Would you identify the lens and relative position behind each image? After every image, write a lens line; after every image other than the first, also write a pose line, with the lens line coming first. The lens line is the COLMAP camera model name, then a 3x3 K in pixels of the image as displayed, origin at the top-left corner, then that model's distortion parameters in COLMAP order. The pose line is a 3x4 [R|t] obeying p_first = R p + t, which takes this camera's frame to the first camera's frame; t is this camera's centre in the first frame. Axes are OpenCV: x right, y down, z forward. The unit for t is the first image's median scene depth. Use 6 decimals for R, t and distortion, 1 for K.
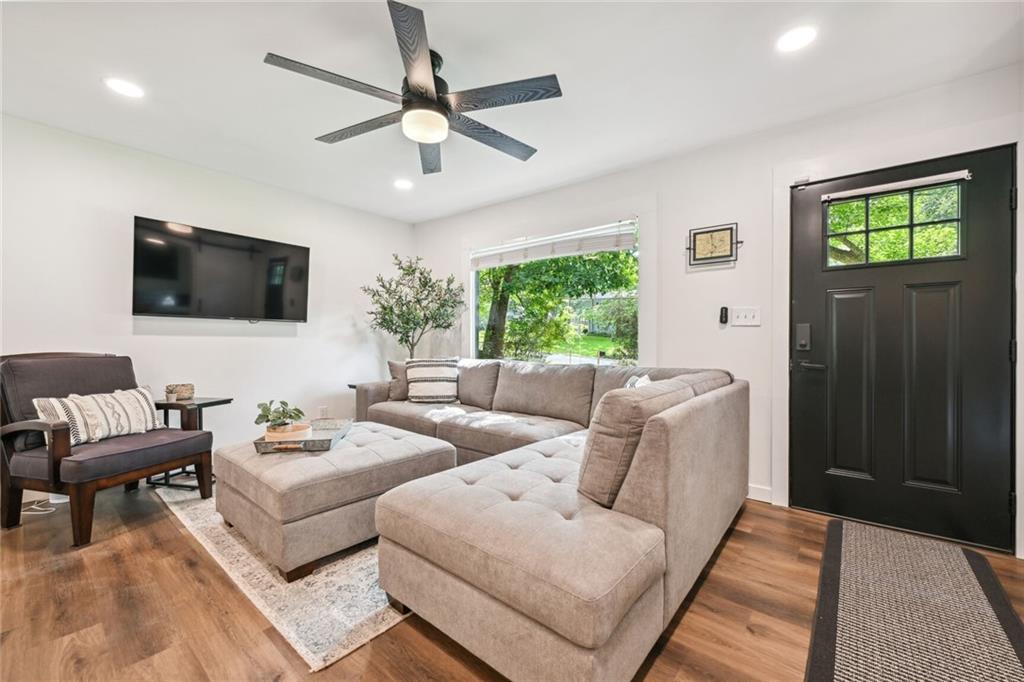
lens RADIAL K [[408.5, 0, 512.0], [0, 408.5, 341.0], [0, 0, 1]] dist [-0.000886, -0.000311]
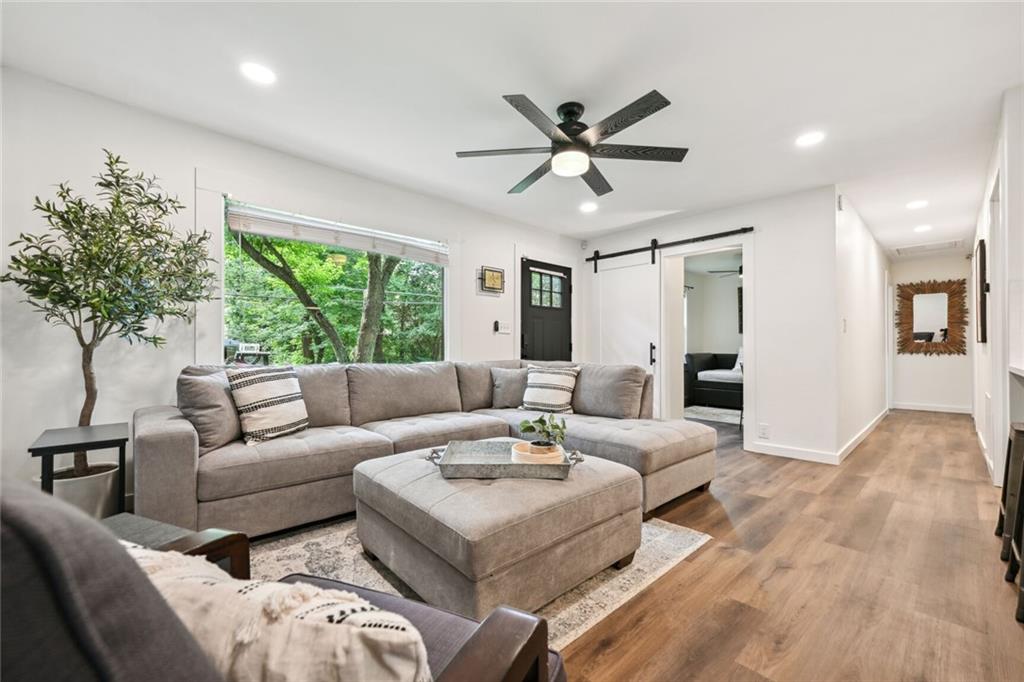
lens RADIAL K [[409.3, 0, 512.0], [0, 409.3, 341.0], [0, 0, 1]] dist [0.001747, 0.000221]
pose [[0.145469, 0.009442, 0.989318, -1.364475], [-0.006750, 0.999941, -0.008551, 0.009694], [-0.989340, -0.005434, 0.145524, 0.940589]]
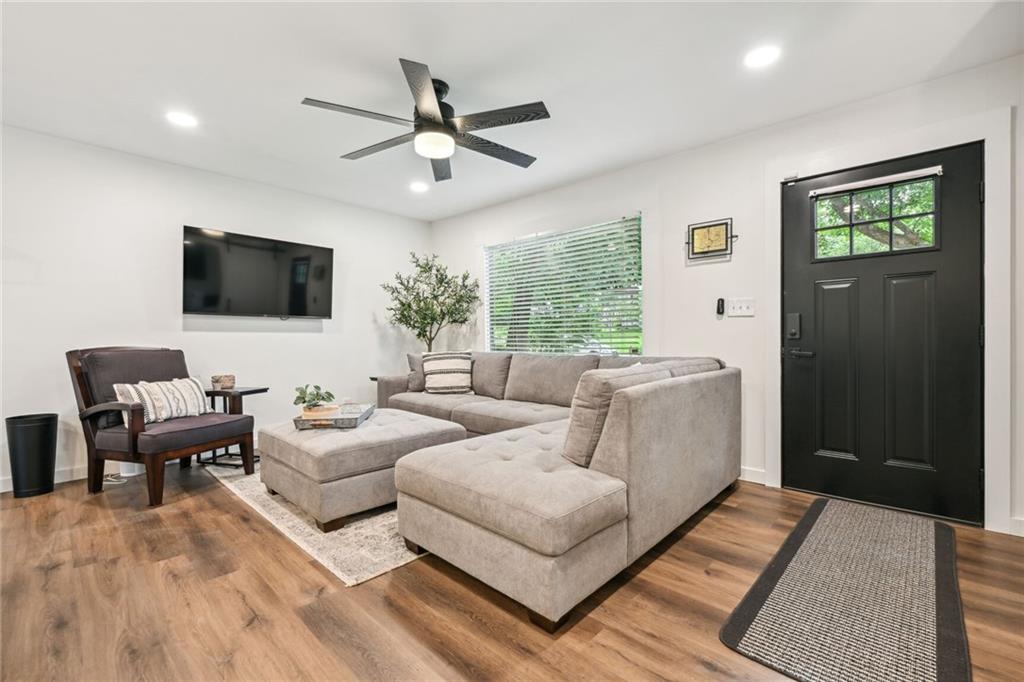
lens RADIAL K [[438.3, 0, 512.0], [0, 438.3, 341.0], [0, 0, 1]] dist [-0.000722, -0.000109]
pose [[0.997915, -0.009024, -0.063915, 0.074788], [0.009425, 0.999938, 0.005967, 0.018063], [0.063857, -0.006557, 0.997938, -0.206080]]
